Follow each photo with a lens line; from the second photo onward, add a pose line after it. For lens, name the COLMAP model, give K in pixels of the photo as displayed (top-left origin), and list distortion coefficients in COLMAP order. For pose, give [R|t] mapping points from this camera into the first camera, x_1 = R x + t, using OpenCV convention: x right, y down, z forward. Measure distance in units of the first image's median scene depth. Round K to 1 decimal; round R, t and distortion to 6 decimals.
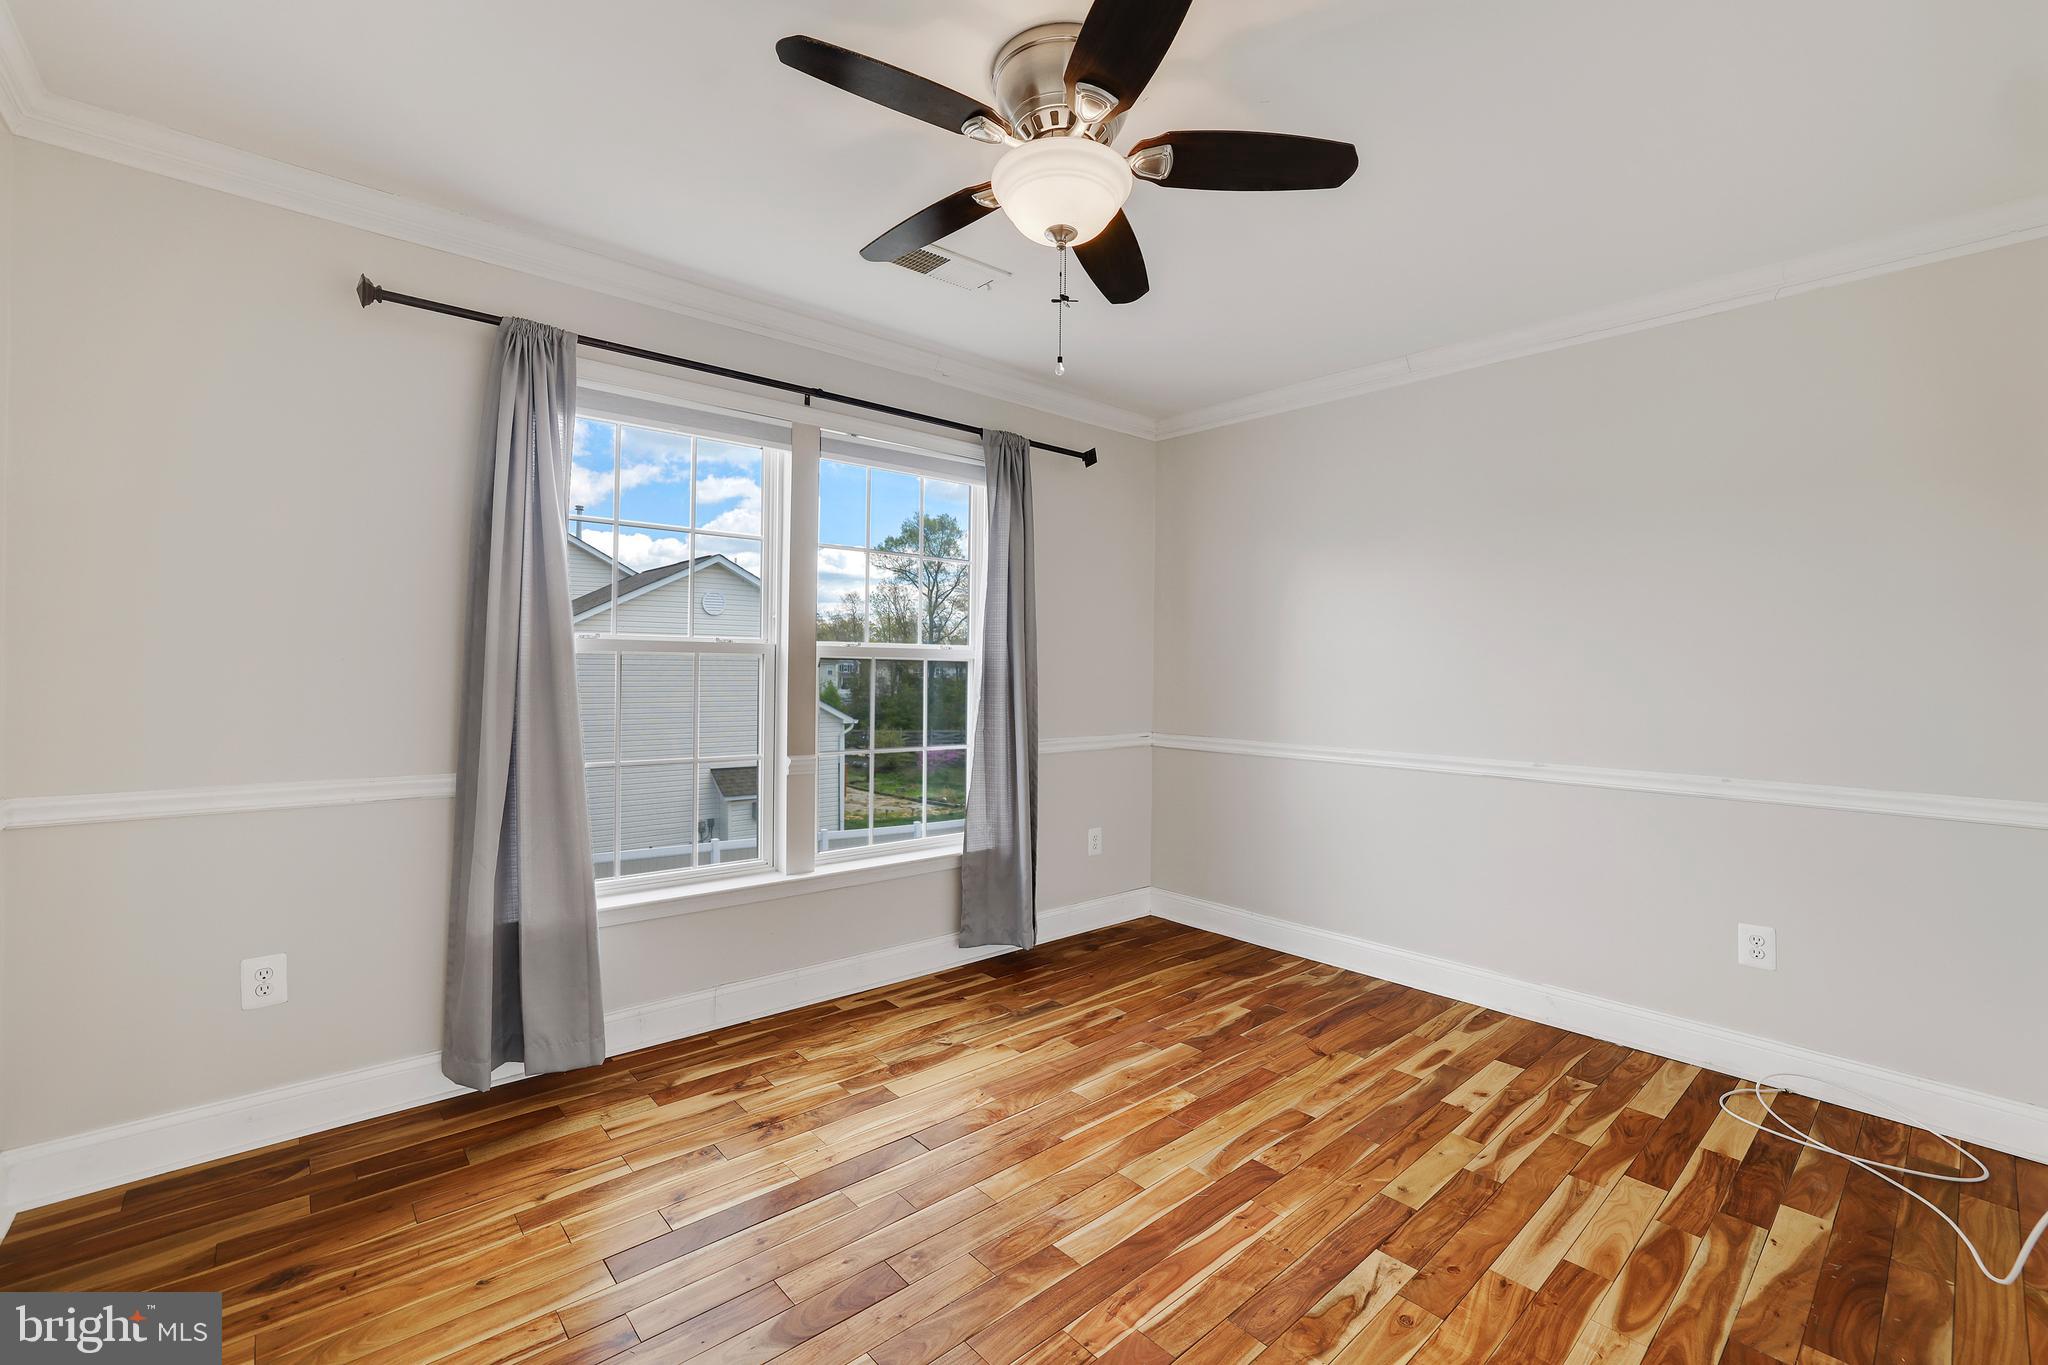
lens RADIAL K [[876.7, 0, 1022.3], [0, 876.7, 668.7], [0, 0, 1]] dist [-0.043902, 0.013220]
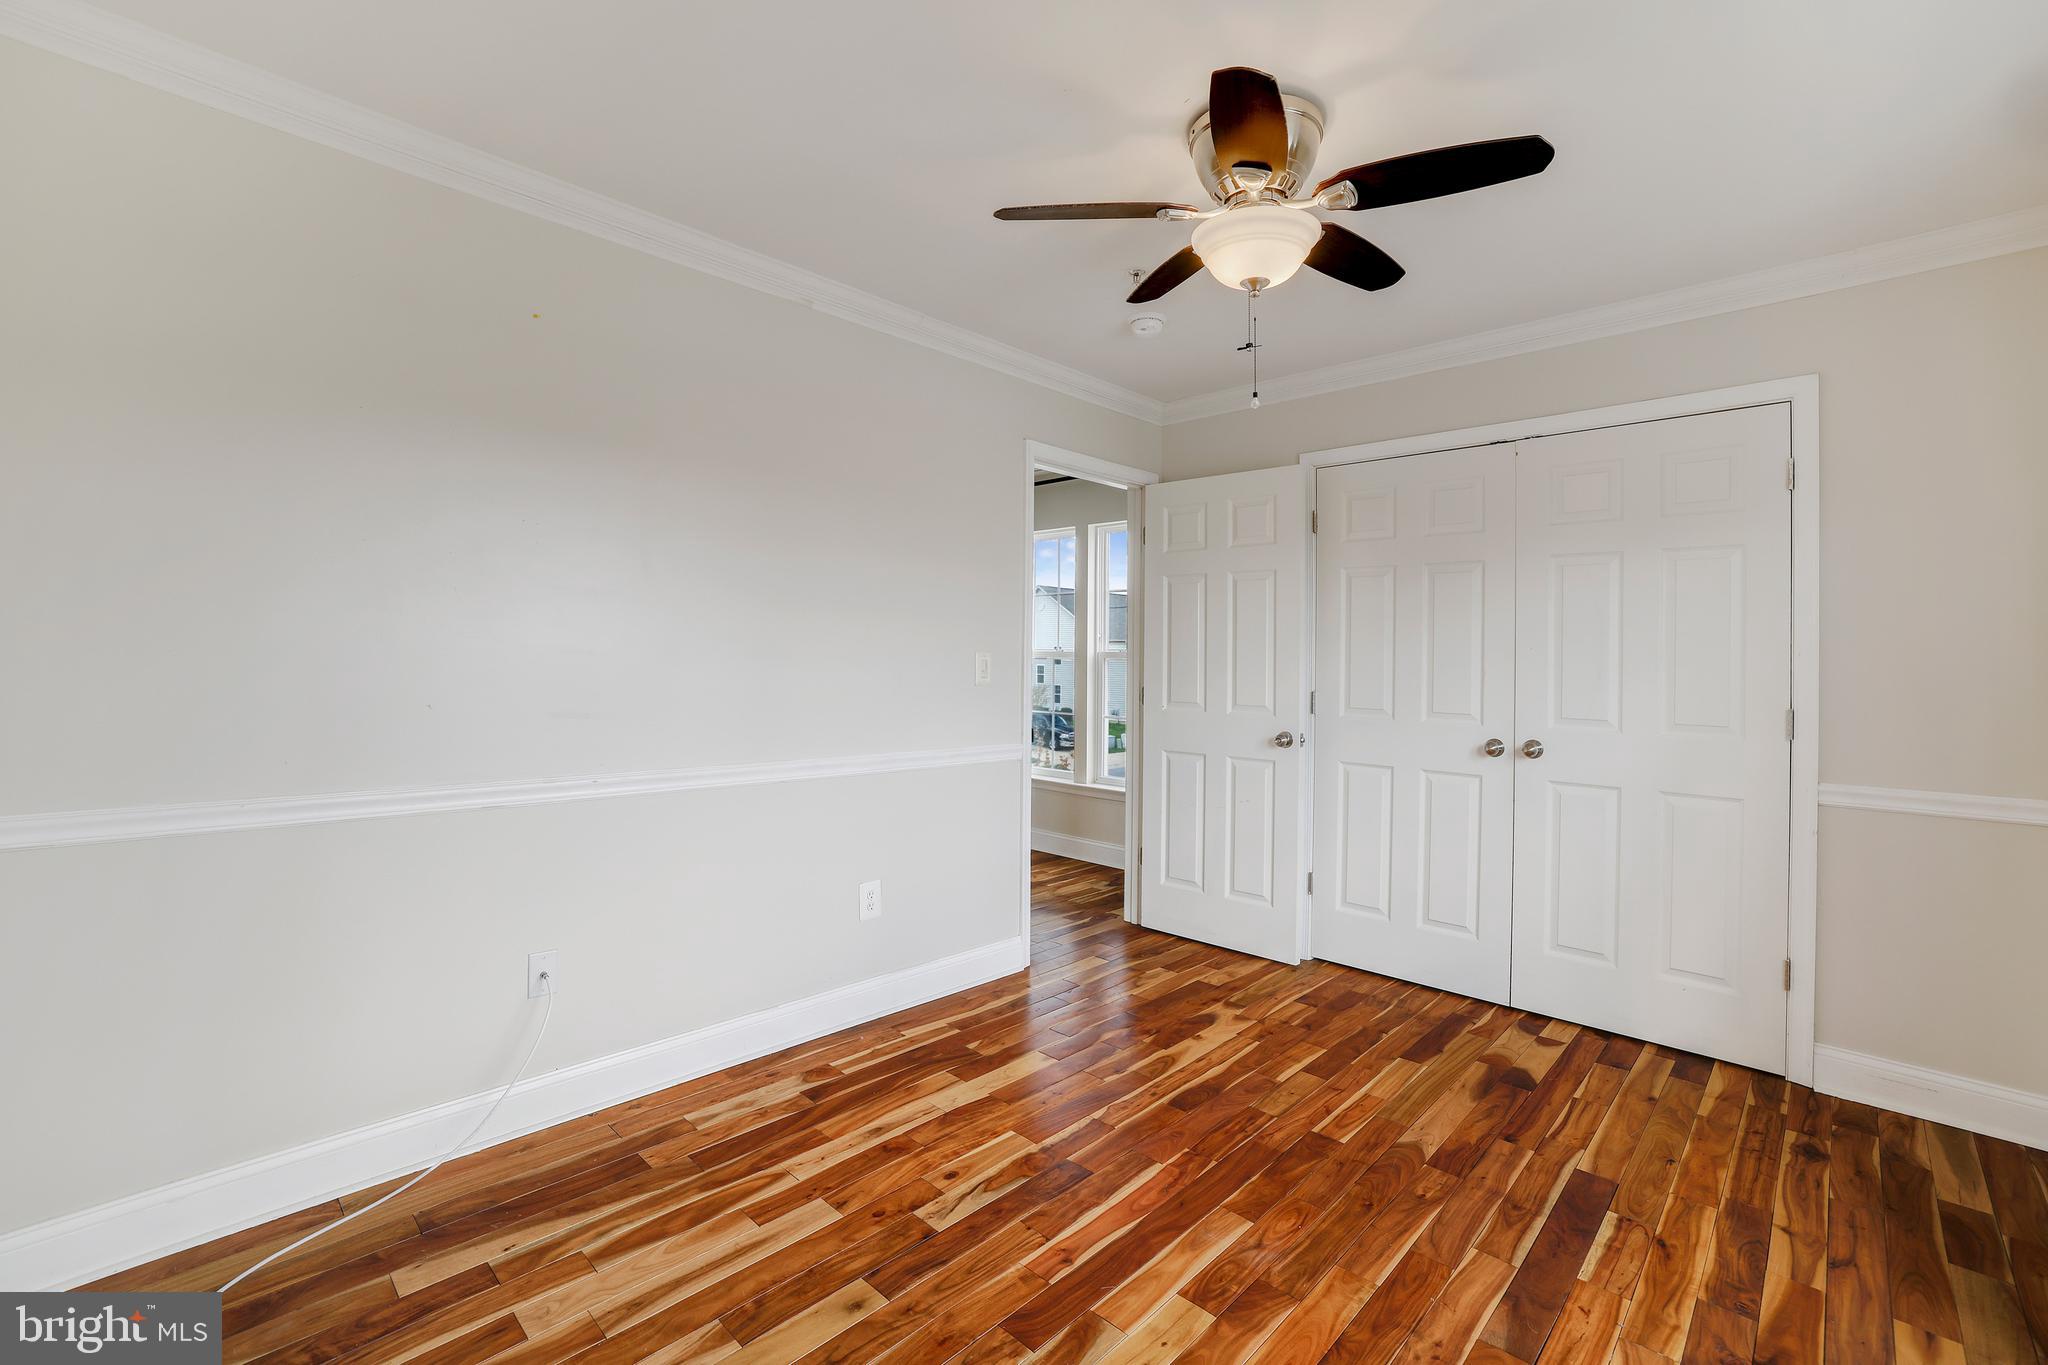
lens RADIAL K [[876.7, 0, 1025.0], [0, 876.7, 667.0], [0, 0, 1]] dist [-0.043902, 0.013220]
pose [[-0.996560, -0.024969, -0.079025, 0.410475], [-0.025770, 0.999626, 0.009134, 0.000609], [0.078767, 0.011139, -0.996831, 2.020121]]
